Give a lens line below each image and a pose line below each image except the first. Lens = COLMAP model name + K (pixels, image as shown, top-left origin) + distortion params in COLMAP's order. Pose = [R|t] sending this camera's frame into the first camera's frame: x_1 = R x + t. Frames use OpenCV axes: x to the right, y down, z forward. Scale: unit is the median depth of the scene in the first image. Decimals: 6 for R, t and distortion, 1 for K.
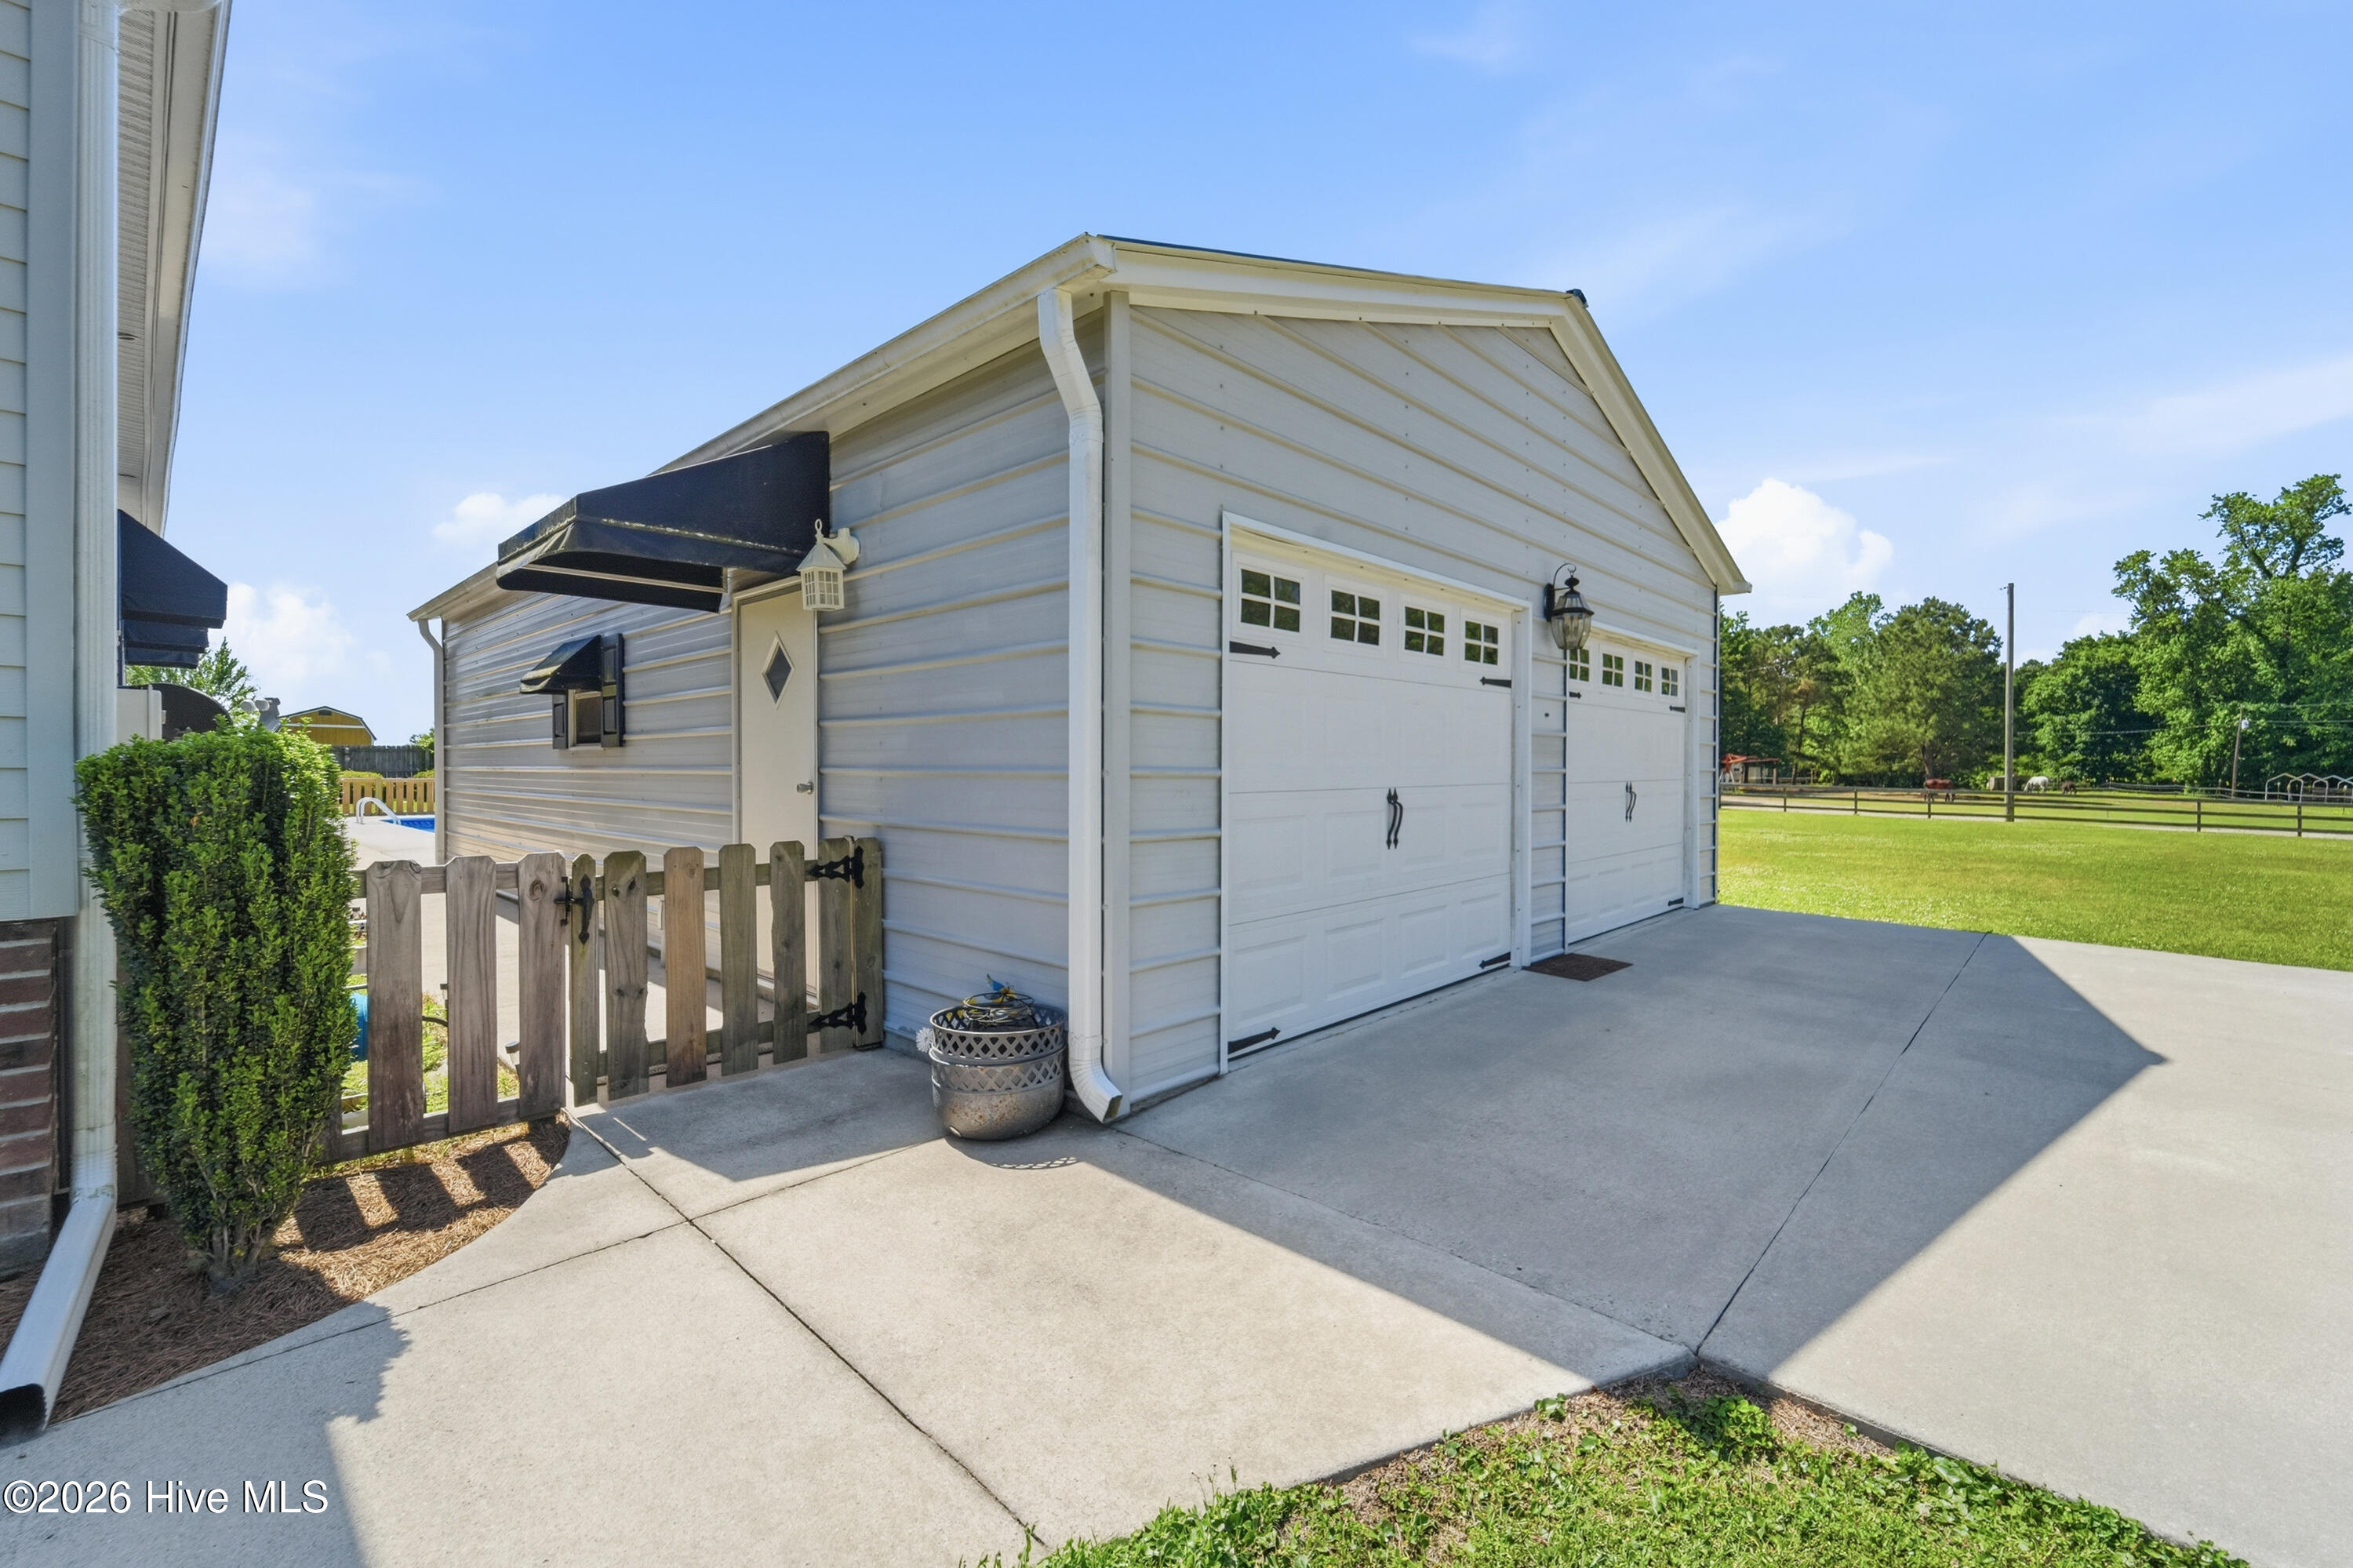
lens RADIAL K [[998.5, 0, 1181.1], [0, 998.5, 774.3], [0, 0, 1]] dist [0.001482, -0.000074]
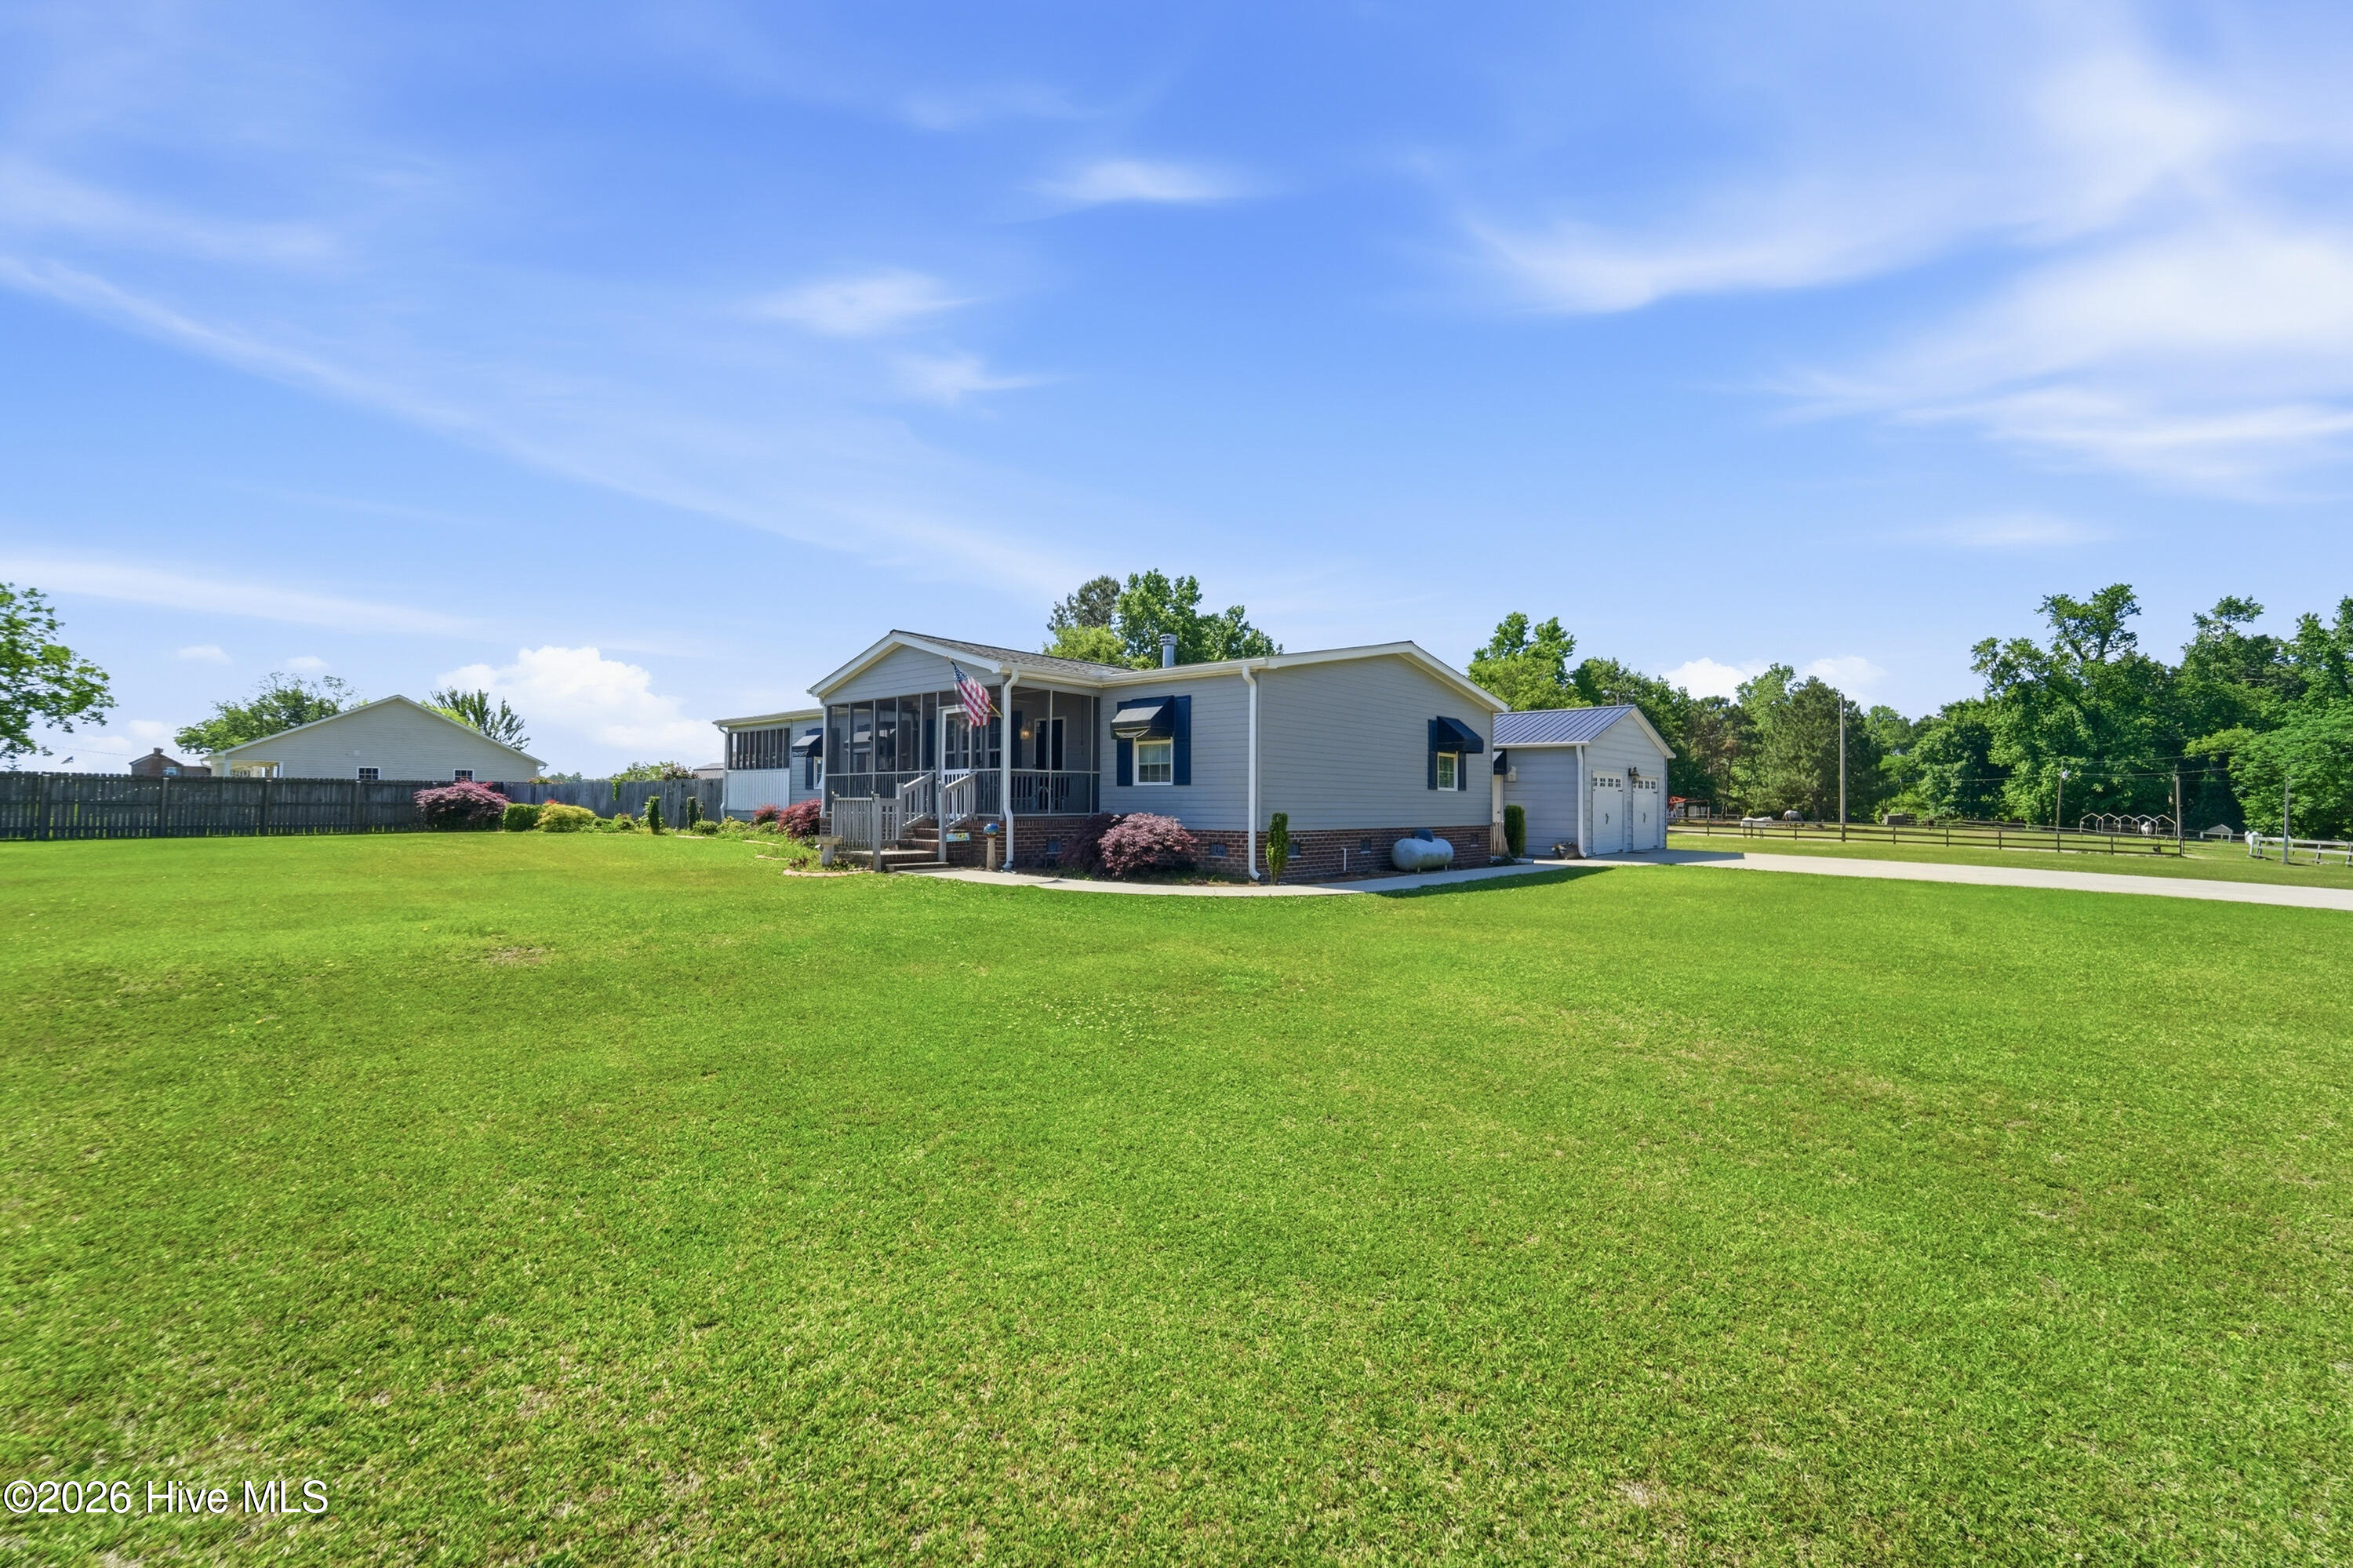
lens RADIAL K [[965.8, 0, 1184.6], [0, 965.8, 802.6], [0, 0, 1]] dist [0.000185, -0.000216]
pose [[0.999406, 0.006022, 0.033926, -0.108514], [-0.005795, 0.999960, -0.006783, 0.000501], [-0.033965, 0.006582, 0.999401, -0.197496]]
